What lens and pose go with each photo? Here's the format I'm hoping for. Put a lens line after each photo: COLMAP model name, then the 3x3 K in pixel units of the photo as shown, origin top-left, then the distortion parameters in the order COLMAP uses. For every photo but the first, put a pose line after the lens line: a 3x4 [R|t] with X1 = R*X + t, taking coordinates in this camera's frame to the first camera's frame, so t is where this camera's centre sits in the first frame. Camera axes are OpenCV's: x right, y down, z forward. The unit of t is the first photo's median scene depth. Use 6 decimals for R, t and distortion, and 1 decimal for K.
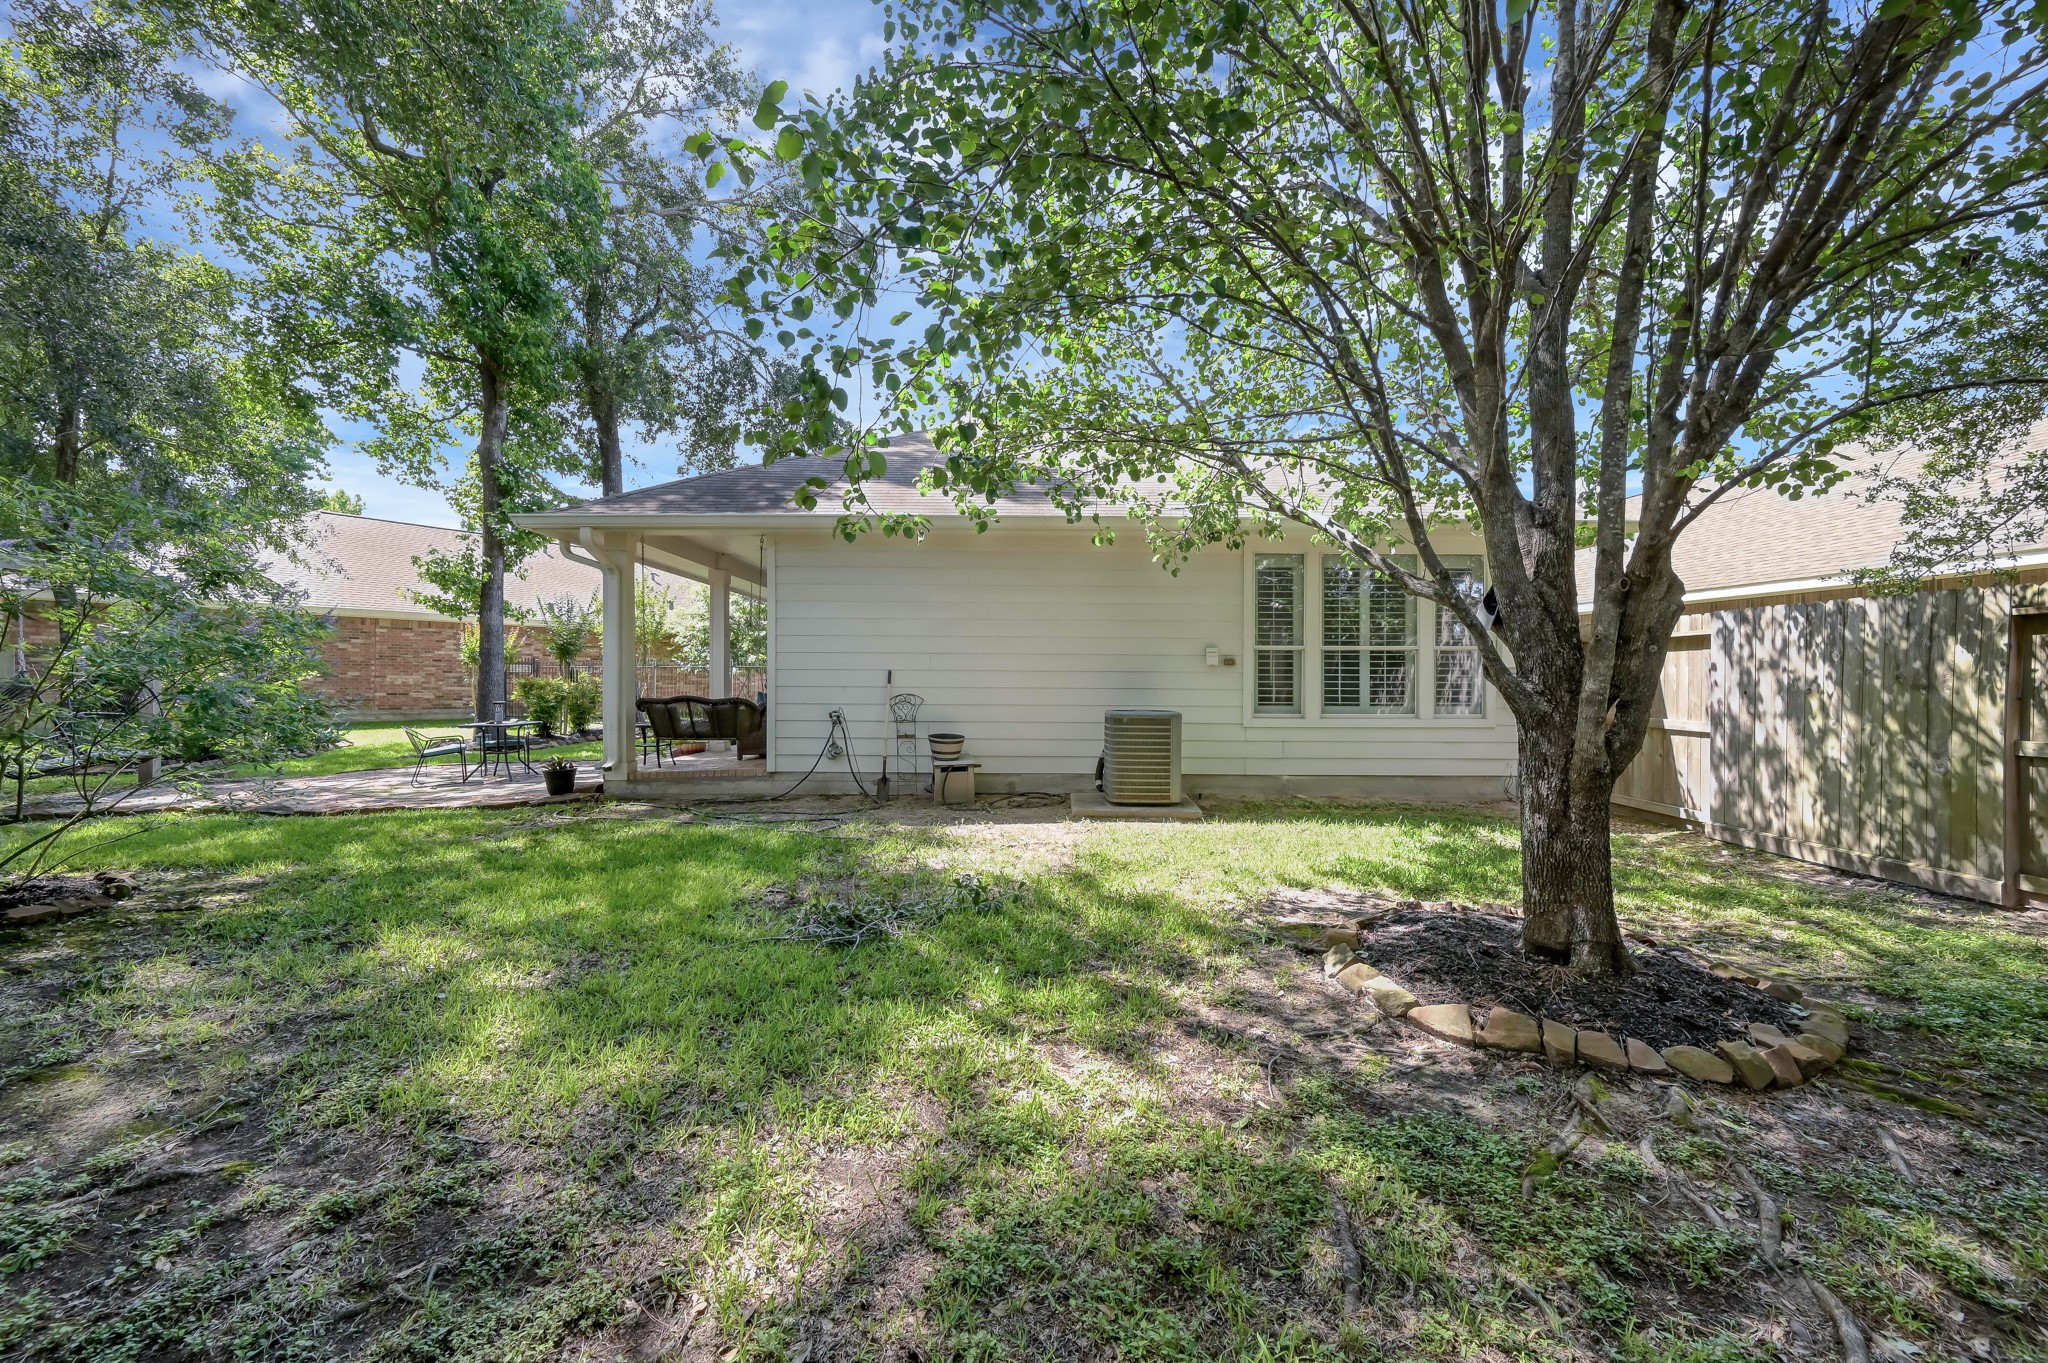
lens RADIAL K [[803.8, 0, 1025.1], [0, 803.8, 674.5], [0, 0, 1]] dist [-0.000242, -0.000554]
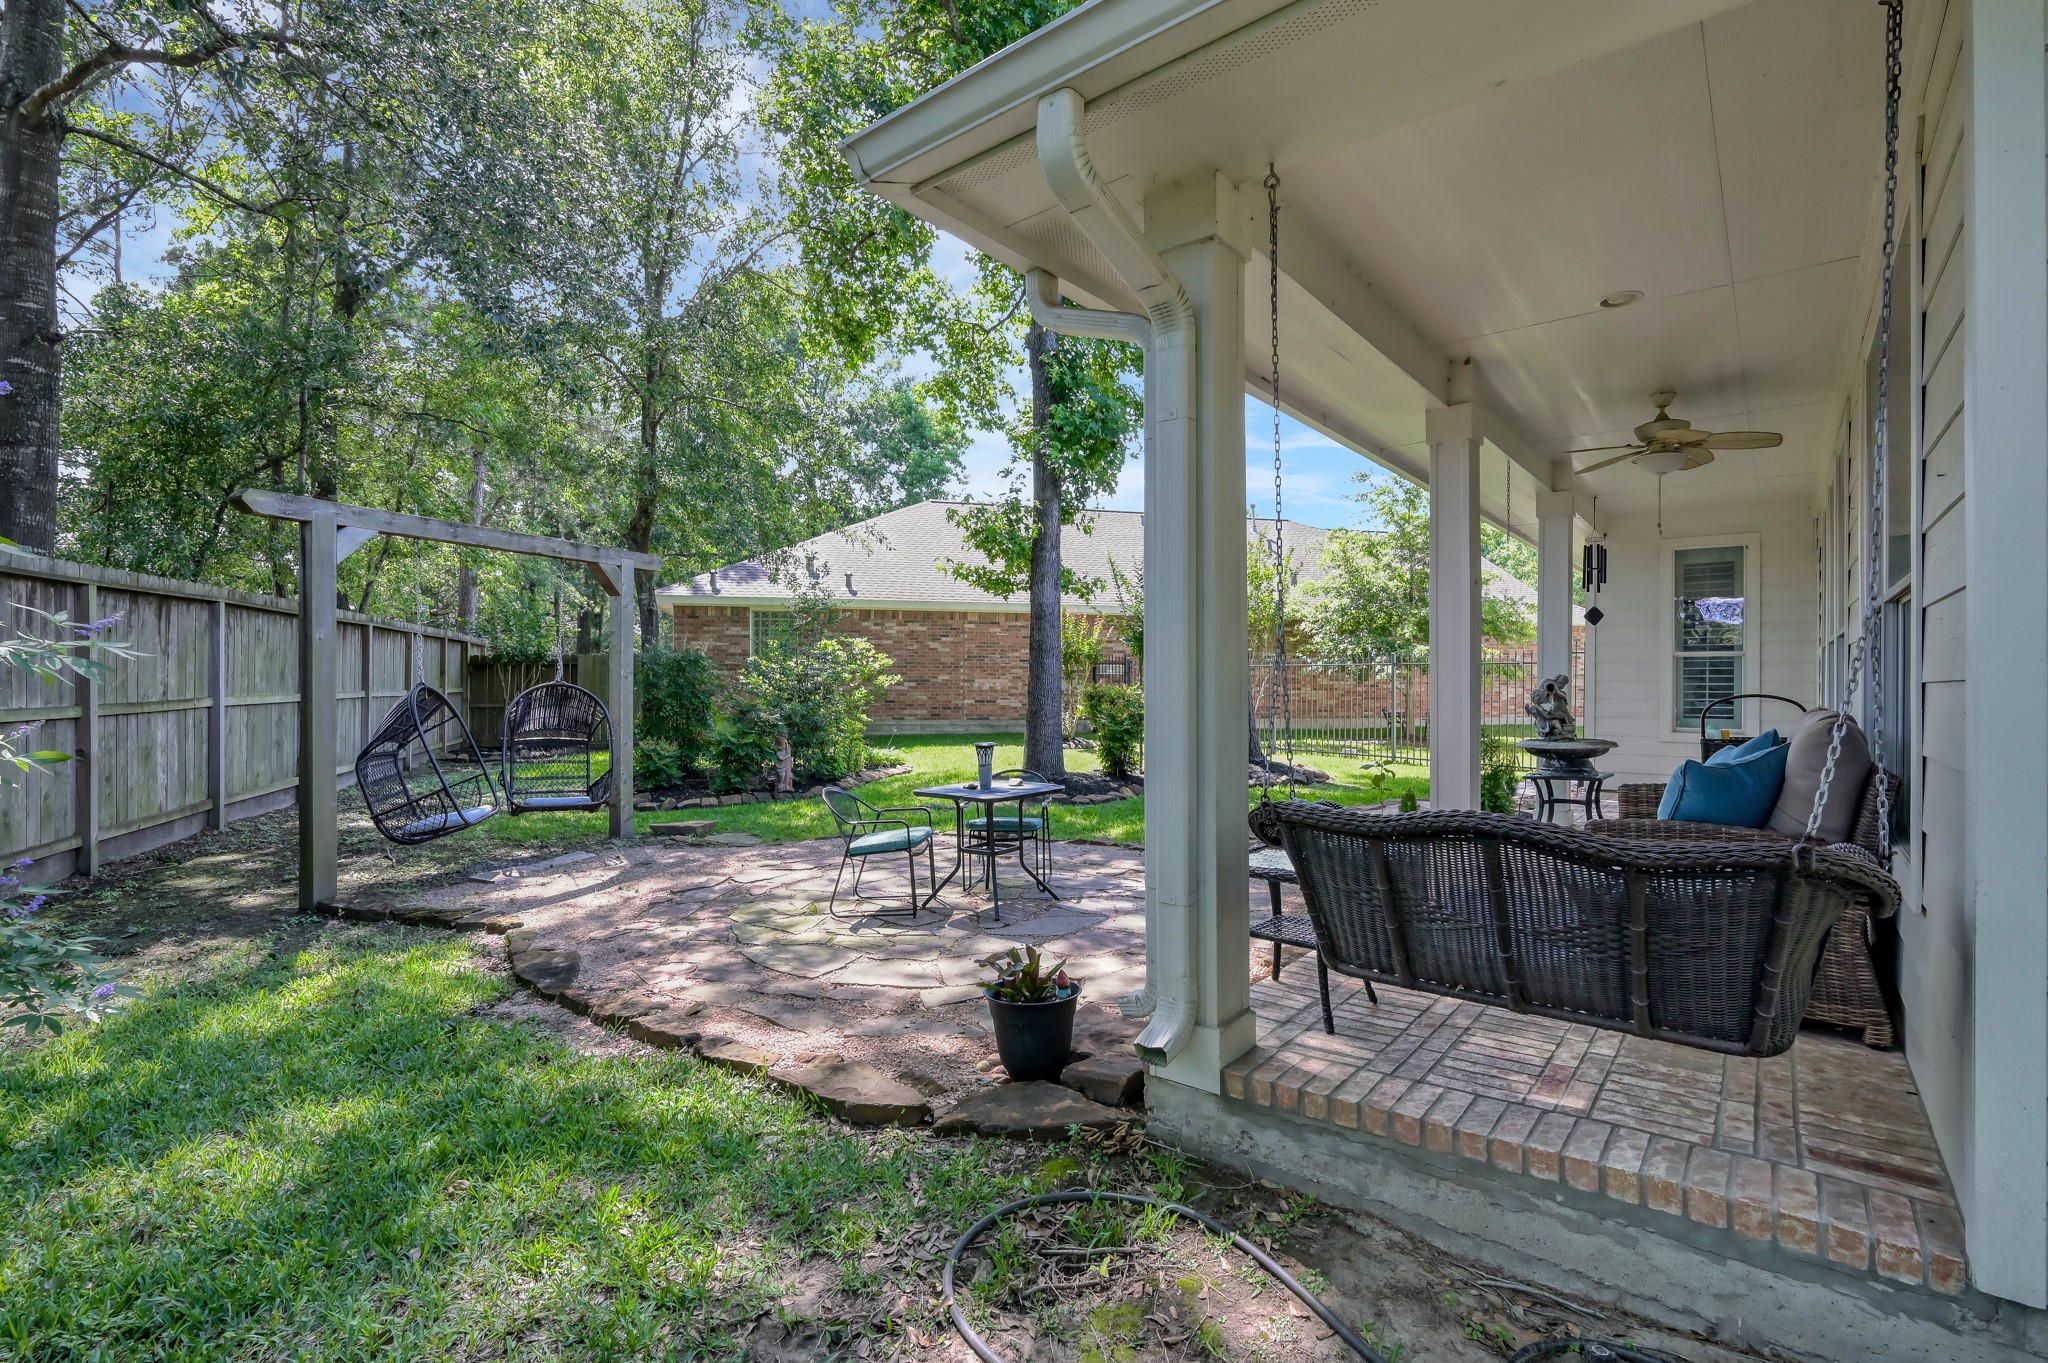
lens RADIAL K [[926.8, 0, 1024.0], [0, 926.8, 681.5], [0, 0, 1]] dist [0.000777, 0.000112]
pose [[0.772004, 0.001192, -0.635616, -0.192828], [0.004775, 0.999959, 0.007676, -0.004814], [0.635599, -0.008961, 0.771967, 0.397560]]
